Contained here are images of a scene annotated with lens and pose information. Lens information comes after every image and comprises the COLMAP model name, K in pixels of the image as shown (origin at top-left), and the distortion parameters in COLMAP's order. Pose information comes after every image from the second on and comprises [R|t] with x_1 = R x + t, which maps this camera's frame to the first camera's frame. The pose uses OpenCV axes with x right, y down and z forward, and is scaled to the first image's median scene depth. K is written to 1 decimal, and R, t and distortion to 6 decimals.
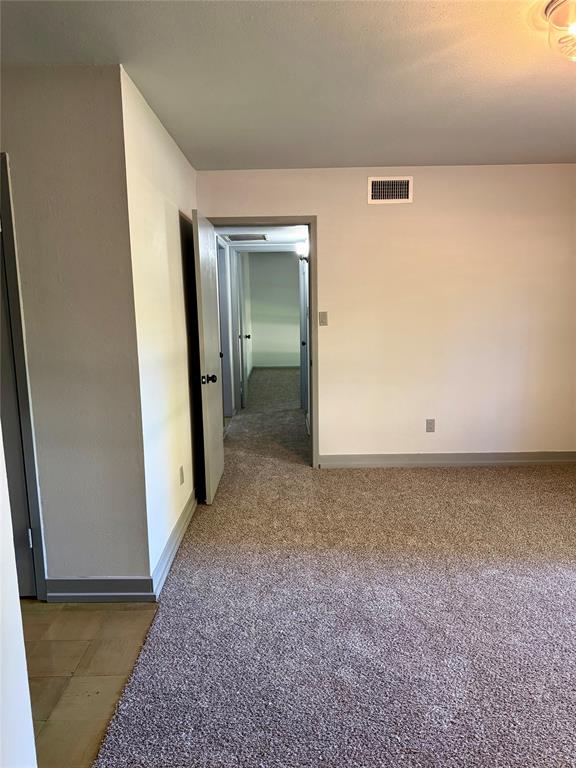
lens RADIAL K [[554.5, 0, 288.0], [0, 554.5, 384.0], [0, 0, 1]] dist [0.103637, -0.003322]
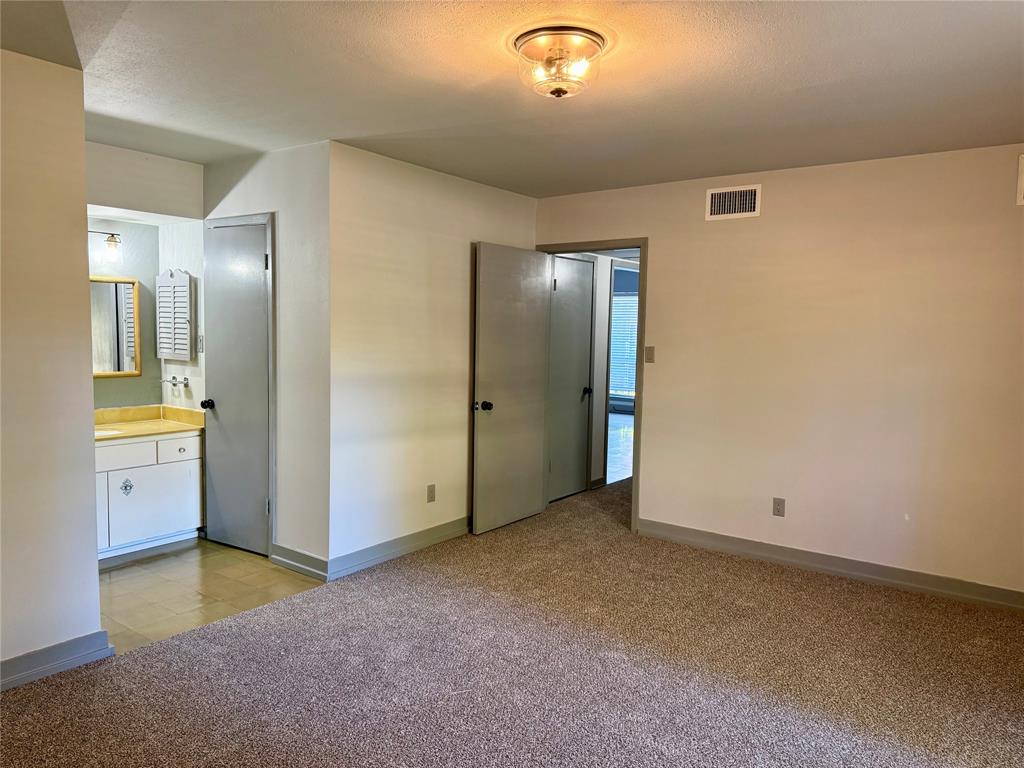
lens RADIAL K [[739.4, 0, 512.0], [0, 739.4, 384.0], [0, 0, 1]] dist [0.103637, -0.003322]
pose [[0.795822, 0.080607, -0.600141, 0.596633], [-0.129027, 0.990913, -0.038005, -0.003725], [0.591624, 0.107680, 0.798991, -0.022727]]
